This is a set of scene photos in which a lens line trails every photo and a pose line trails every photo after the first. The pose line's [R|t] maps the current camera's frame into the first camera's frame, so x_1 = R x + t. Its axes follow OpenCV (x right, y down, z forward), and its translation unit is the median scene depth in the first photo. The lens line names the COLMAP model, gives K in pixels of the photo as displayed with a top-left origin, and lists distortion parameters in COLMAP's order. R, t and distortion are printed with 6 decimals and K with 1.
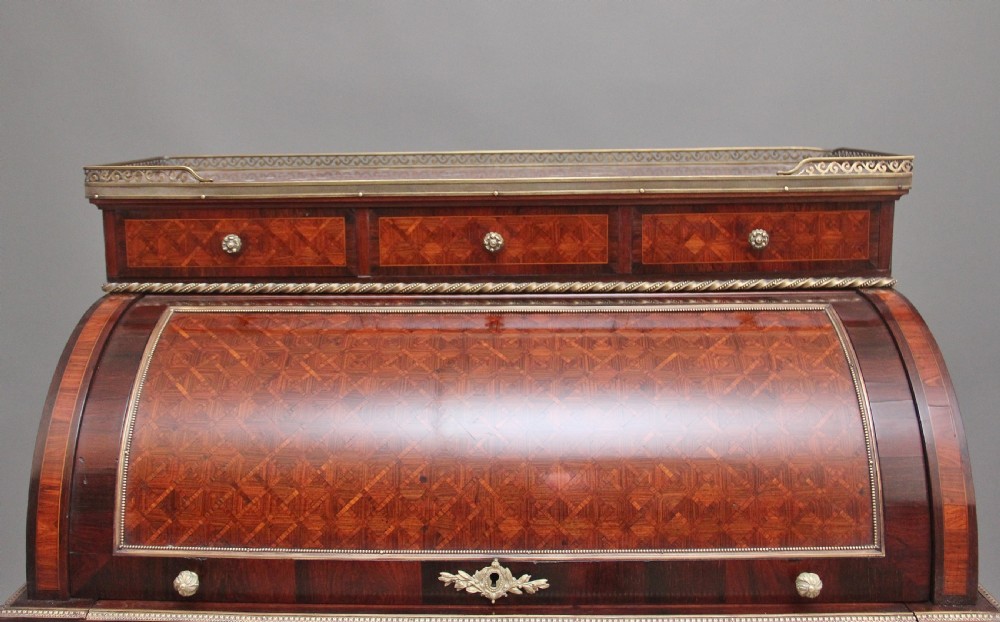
lens RADIAL K [[1023.3, 0, 471.5], [0, 1023.3, 267.6], [0, 0, 1]] dist [-0.094199, 0.000000]
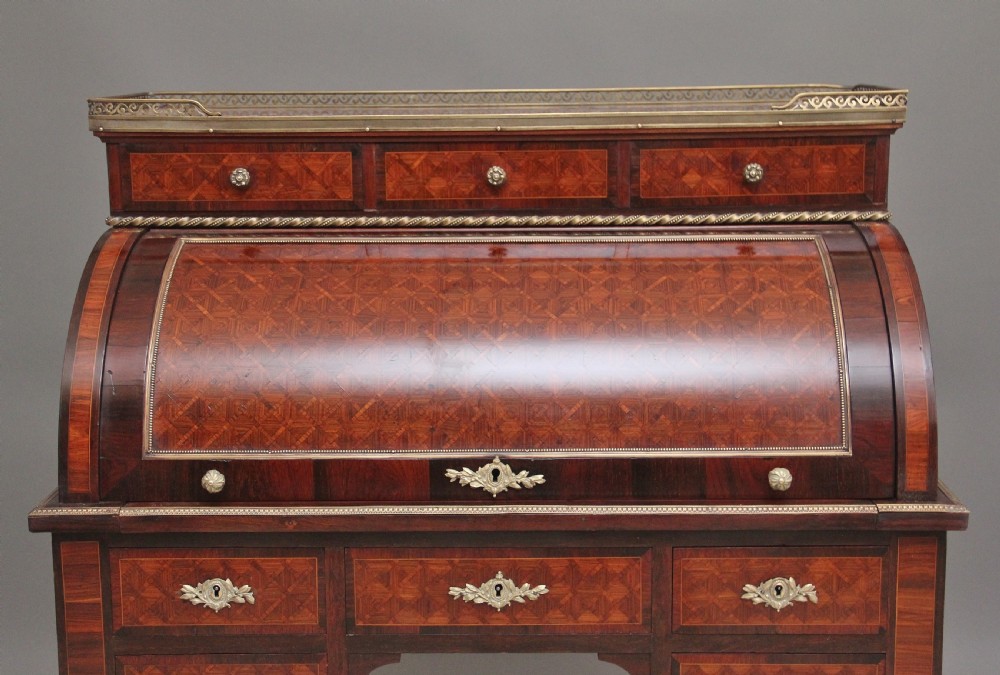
lens RADIAL K [[1485.8, 0, 500.8], [0, 1485.8, 334.1], [0, 0, 1]] dist [0.086351, 0.000000]
pose [[0.999845, 0.000292, 0.017592, -0.000325], [-0.001005, 0.999178, 0.040530, 0.073353], [-0.017566, -0.040542, 0.999023, -0.507988]]
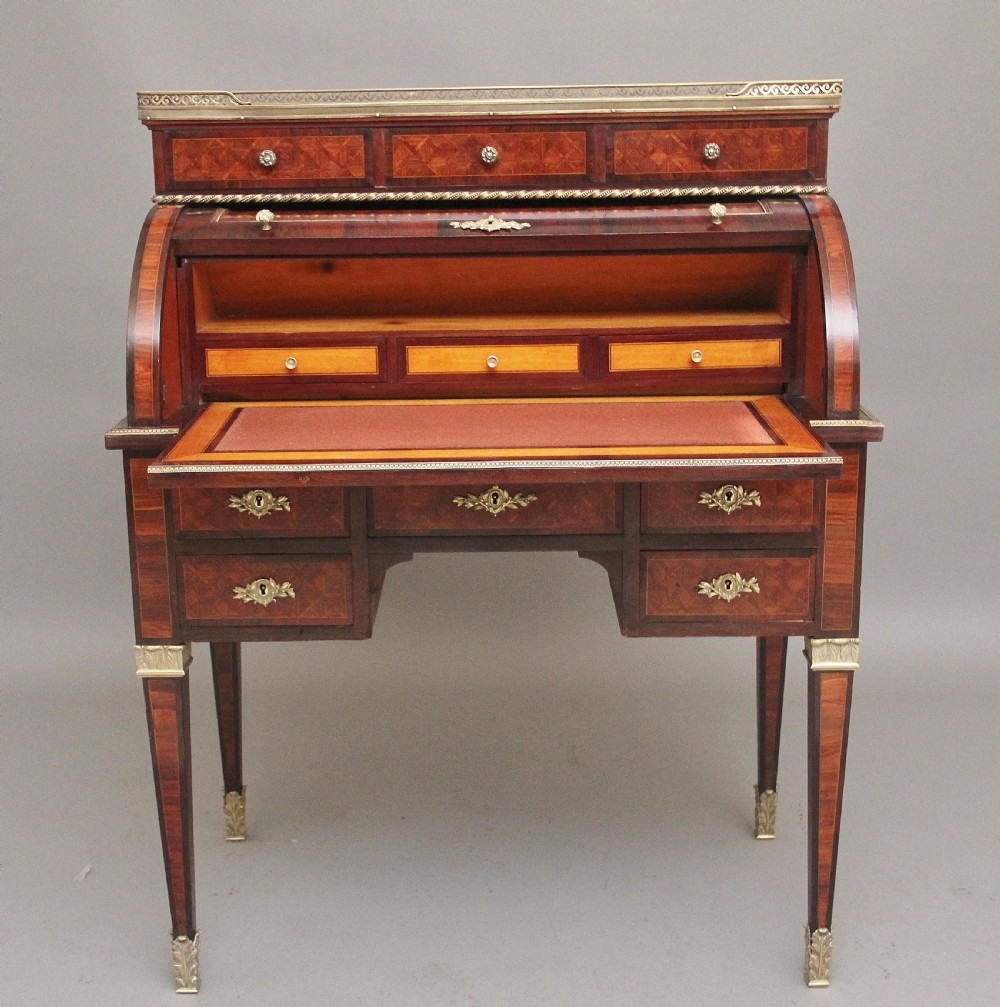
lens RADIAL K [[1639.7, 0, 476.9], [0, 1639.7, 504.5], [0, 0, 1]] dist [-0.054877, 0.000000]
pose [[0.999804, -0.006743, 0.018626, -0.031115], [0.004945, 0.995471, 0.094935, 0.198377], [-0.019182, -0.094824, 0.995309, -0.930721]]
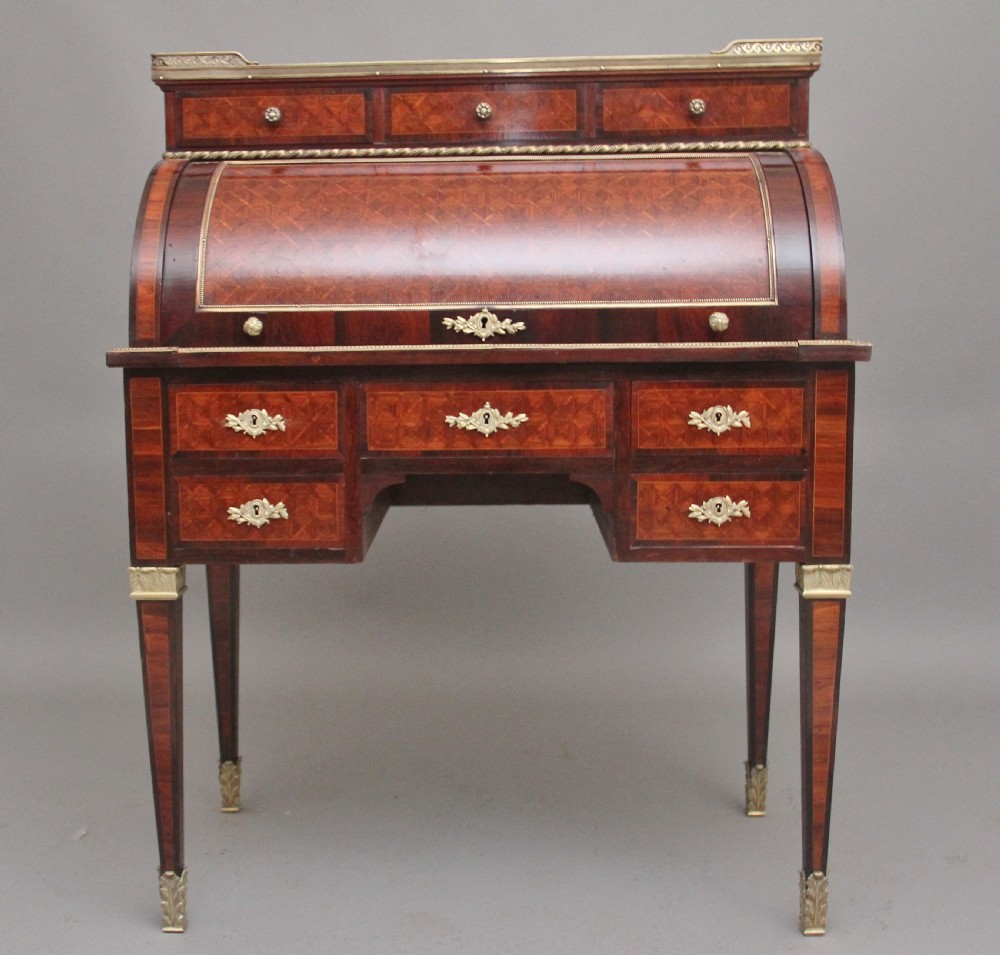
lens RADIAL K [[1492.7, 0, 427.3], [0, 1492.7, 497.2], [0, 0, 1]] dist [-0.068296, 0.000000]
pose [[0.999864, 0.002922, -0.016236, -0.016547], [-0.003152, 0.999894, -0.014207, 0.469120], [0.016193, 0.014257, 0.999767, -0.799877]]
